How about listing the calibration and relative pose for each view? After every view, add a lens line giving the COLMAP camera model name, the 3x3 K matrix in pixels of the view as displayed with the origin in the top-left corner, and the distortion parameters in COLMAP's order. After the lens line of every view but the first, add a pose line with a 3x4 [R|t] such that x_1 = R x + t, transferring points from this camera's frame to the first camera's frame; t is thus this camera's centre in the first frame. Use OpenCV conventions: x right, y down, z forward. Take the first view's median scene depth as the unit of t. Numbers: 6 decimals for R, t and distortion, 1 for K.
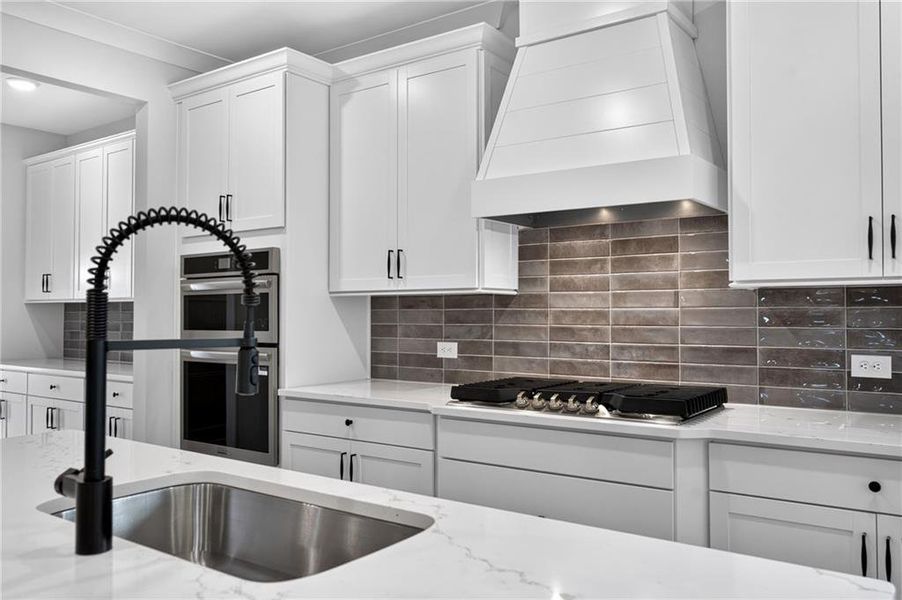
lens RADIAL K [[727.0, 0, 451.0], [0, 727.0, 298.7], [0, 0, 1]] dist [0.007452, -0.005115]
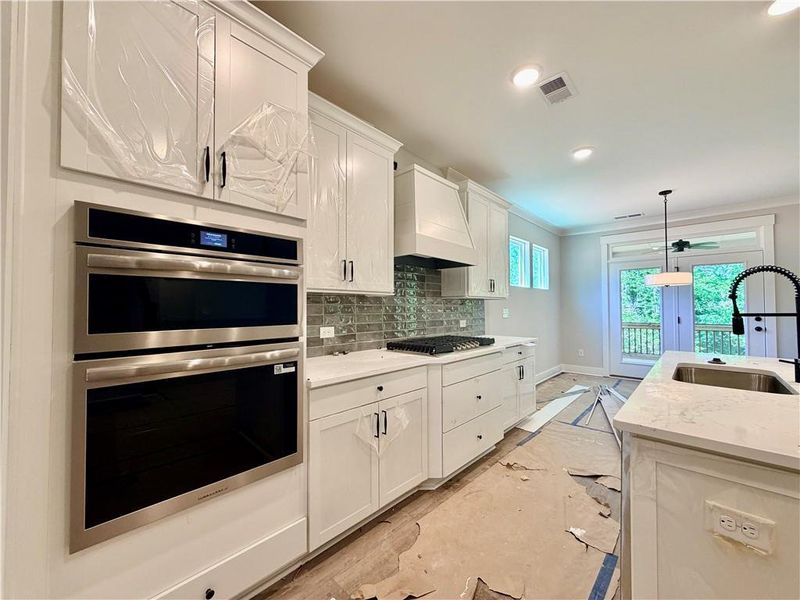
lens RADIAL K [[317.8, 0, 397.5], [0, 317.8, 303.0], [0, 0, 1]] dist [0.001477, 0.000508]
pose [[0.130718, 0.017563, 0.991264, -0.617453], [-0.015840, 0.999752, -0.015625, 0.019617], [-0.991293, -0.013659, 0.130964, 0.773444]]
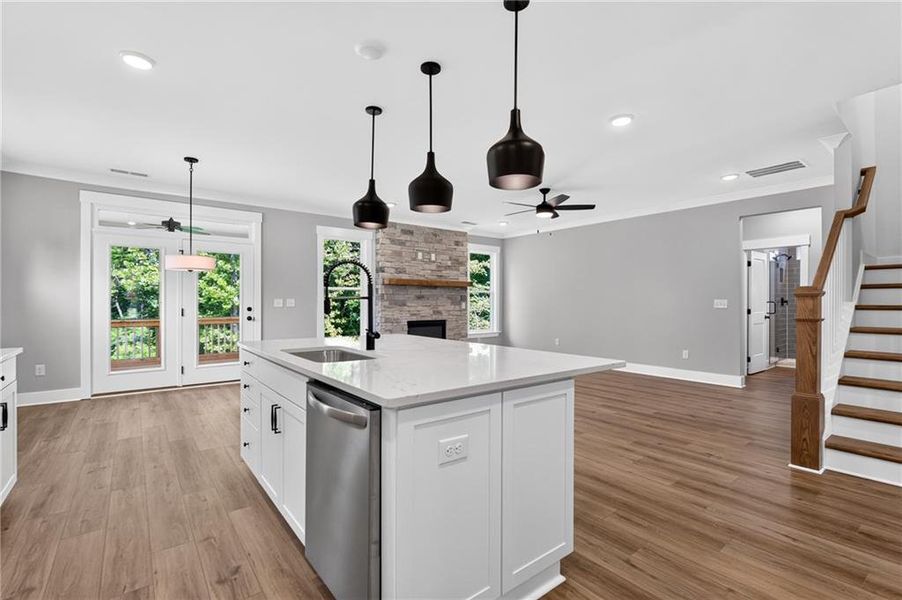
lens RADIAL K [[409.2, 0, 450.1], [0, 409.2, 298.4], [0, 0, 1]] dist [-0.001321, -0.000298]
pose [[-0.961075, 0.003667, 0.276264, -0.561341], [-0.003709, 0.999651, -0.026173, 0.026270], [-0.276263, -0.026179, -0.960725, 0.832019]]
